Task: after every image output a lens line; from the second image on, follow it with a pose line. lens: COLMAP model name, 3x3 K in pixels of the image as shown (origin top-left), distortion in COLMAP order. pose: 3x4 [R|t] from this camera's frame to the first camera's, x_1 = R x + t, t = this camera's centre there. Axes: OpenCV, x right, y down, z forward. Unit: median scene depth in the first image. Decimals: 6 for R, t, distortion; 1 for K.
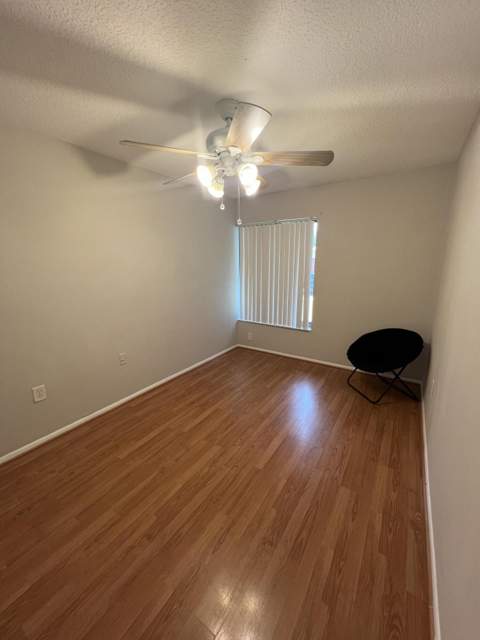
lens RADIAL K [[255.3, 0, 240.0], [0, 255.3, 319.0], [0, 0, 1]] dist [0.023293, 0.000285]
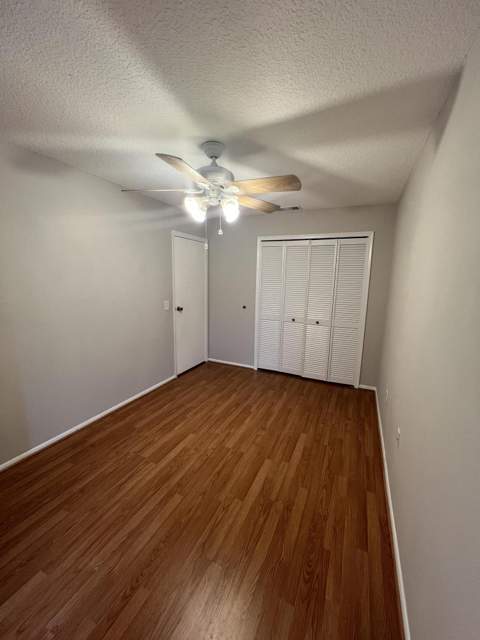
lens RADIAL K [[255.3, 0, 239.2], [0, 255.3, 319.3], [0, 0, 1]] dist [0.023293, 0.000285]
pose [[-0.988792, 0.017508, -0.148271, 0.021757], [-0.042381, 0.919336, 0.391185, -0.459436], [0.143160, 0.393085, -0.908289, 1.894236]]
